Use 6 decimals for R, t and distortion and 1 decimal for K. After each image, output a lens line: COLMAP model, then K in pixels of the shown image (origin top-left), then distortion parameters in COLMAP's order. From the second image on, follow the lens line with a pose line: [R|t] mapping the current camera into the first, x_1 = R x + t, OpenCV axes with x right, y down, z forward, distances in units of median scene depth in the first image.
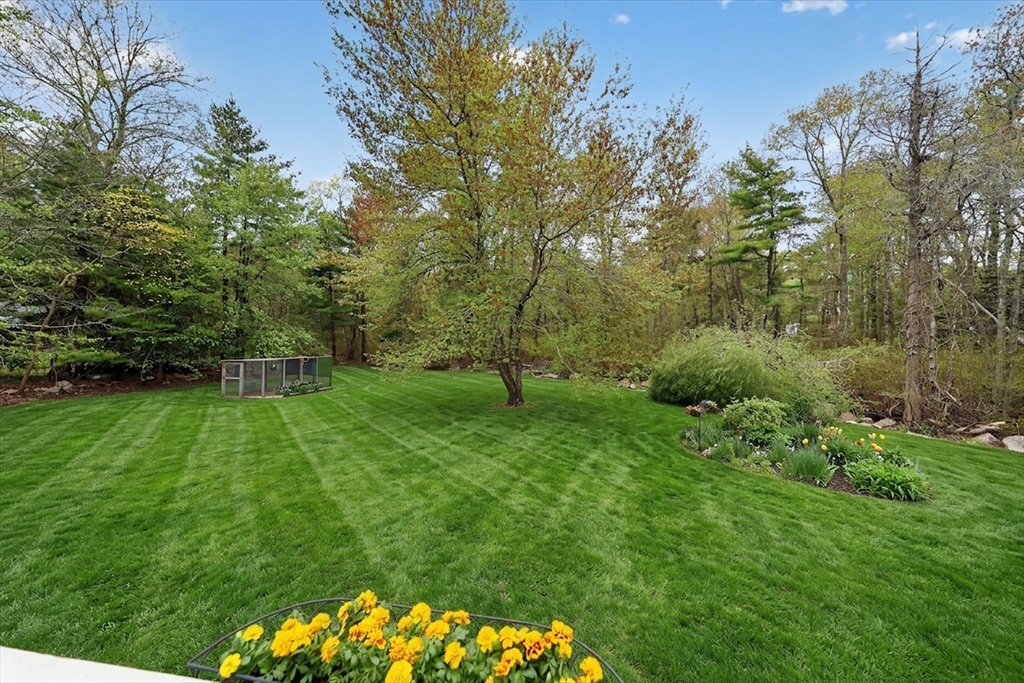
lens RADIAL K [[338.3, 0, 515.7], [0, 338.3, 336.3], [0, 0, 1]] dist [-0.000779, -0.000505]
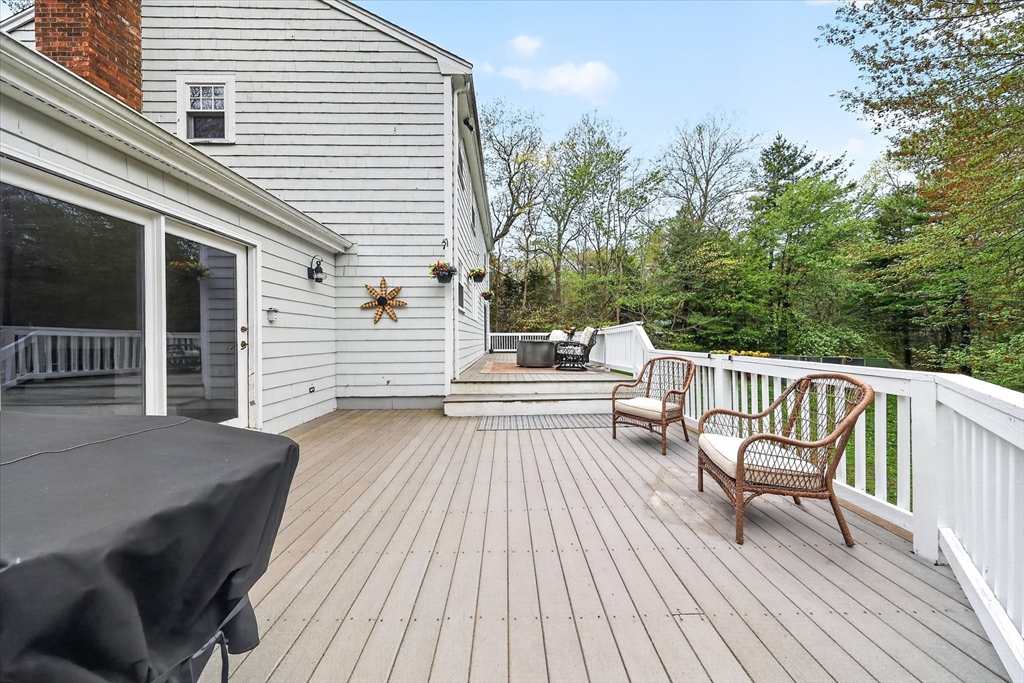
lens RADIAL K [[306.4, 0, 516.6], [0, 306.4, 338.6], [0, 0, 1]] dist [0.001029, -0.000055]
pose [[0.148078, -0.000352, -0.988976, 0.091831], [-0.008832, 0.999960, -0.001678, 0.015963], [0.988936, 0.008983, 0.148069, -0.060368]]
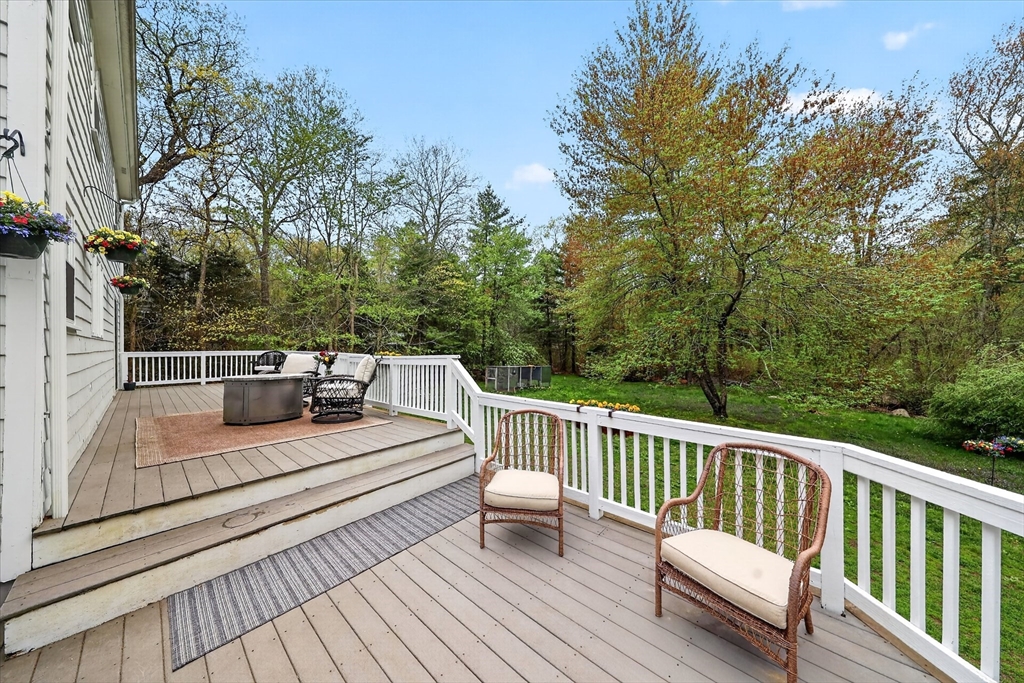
lens RADIAL K [[323.8, 0, 512.6], [0, 323.8, 344.1], [0, 0, 1]] dist [0.001650, -0.000204]
pose [[0.822217, -0.006598, -0.569135, 0.025518], [-0.005454, 0.999796, -0.019469, 0.001156], [0.569147, 0.019111, 0.822013, -0.072008]]
